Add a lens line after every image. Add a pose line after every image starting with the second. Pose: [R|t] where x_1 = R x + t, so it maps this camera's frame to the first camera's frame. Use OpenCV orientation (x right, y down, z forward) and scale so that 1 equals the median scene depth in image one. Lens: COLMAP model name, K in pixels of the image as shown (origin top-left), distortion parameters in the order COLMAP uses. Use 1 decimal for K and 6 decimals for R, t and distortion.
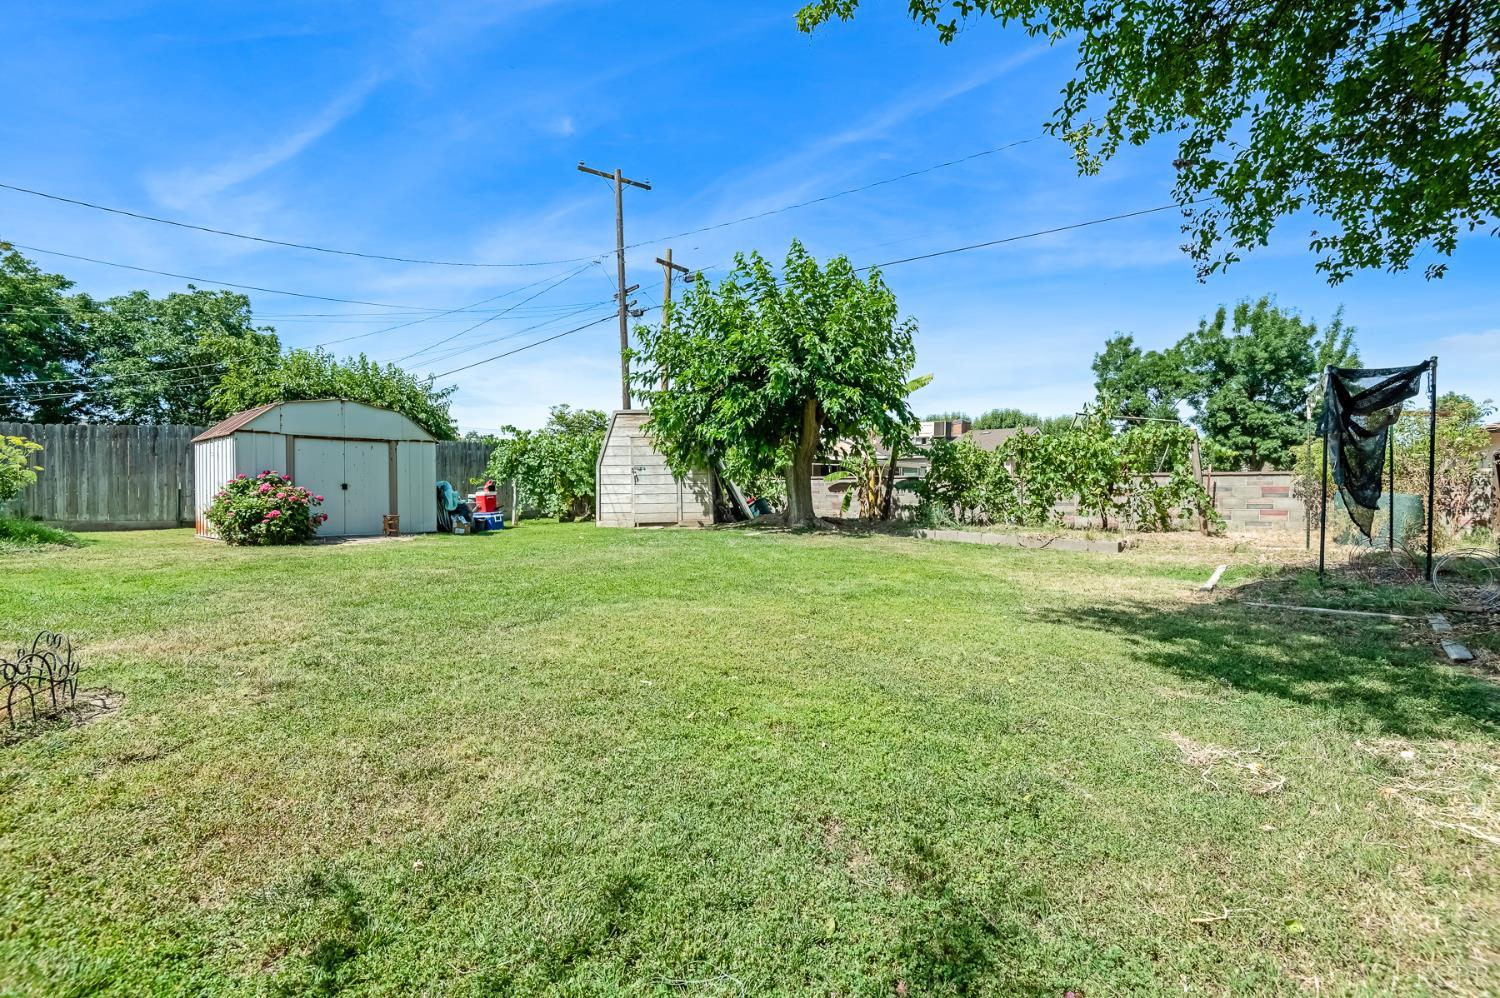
lens RADIAL K [[696.6, 0, 756.9], [0, 696.6, 509.6], [0, 0, 1]] dist [-0.020576, -0.004053]
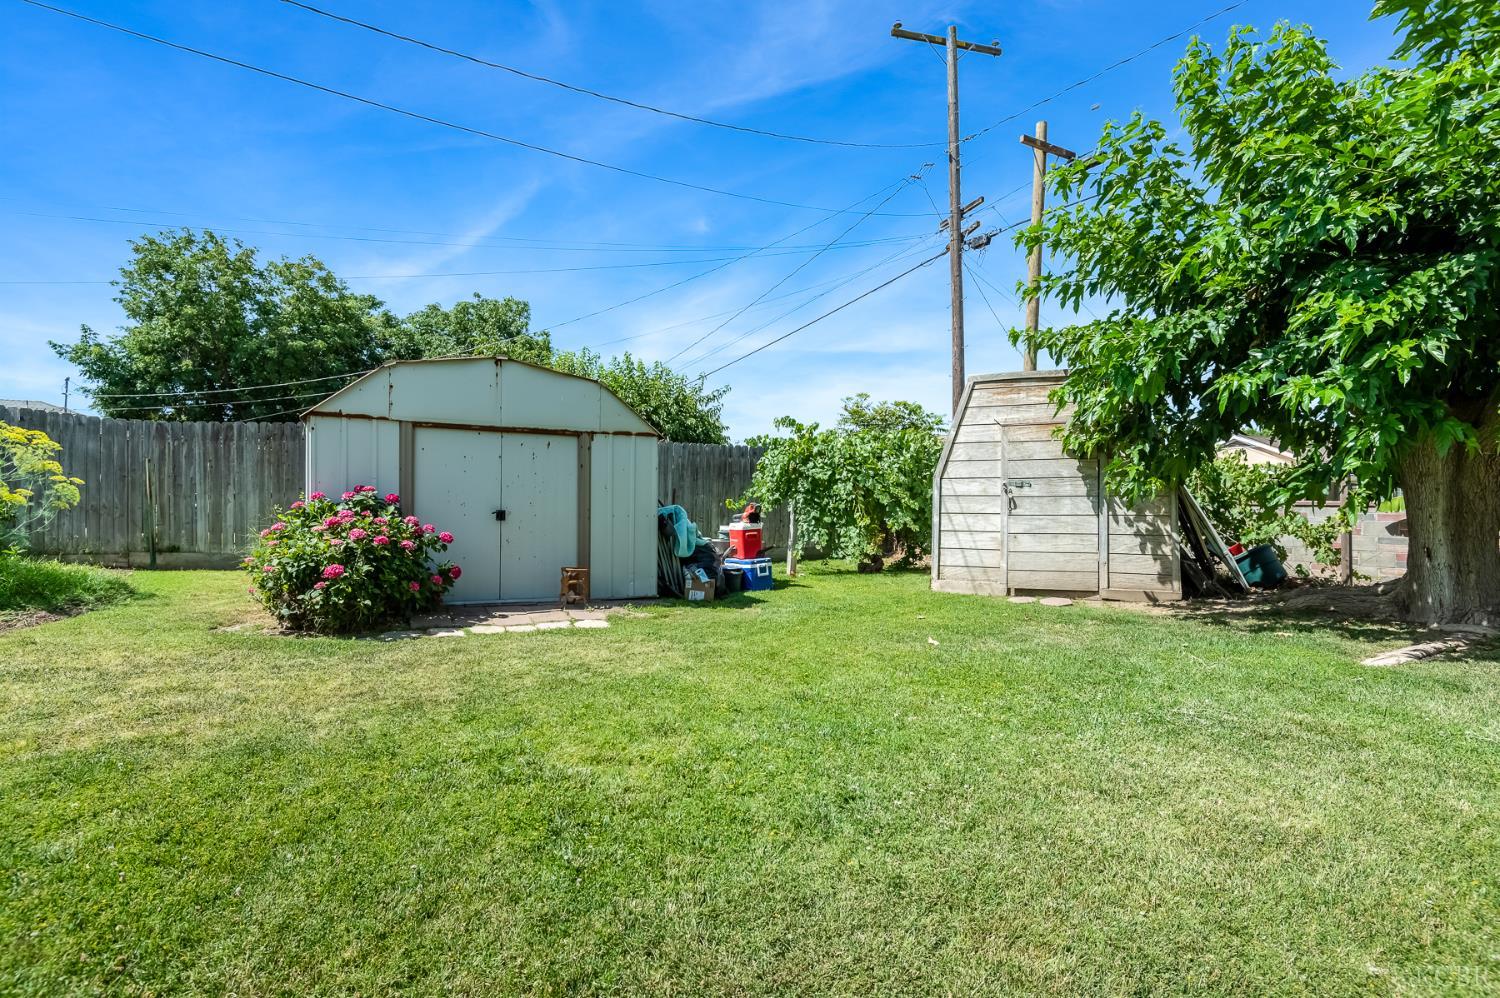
lens RADIAL K [[696.6, 0, 750.3], [0, 696.6, 510.0], [0, 0, 1]] dist [-0.020576, -0.004053]
pose [[0.921999, 0.015194, -0.386893, -0.150230], [-0.024774, 0.999497, -0.019785, -0.024205], [0.386398, 0.027827, 0.921912, 0.435008]]
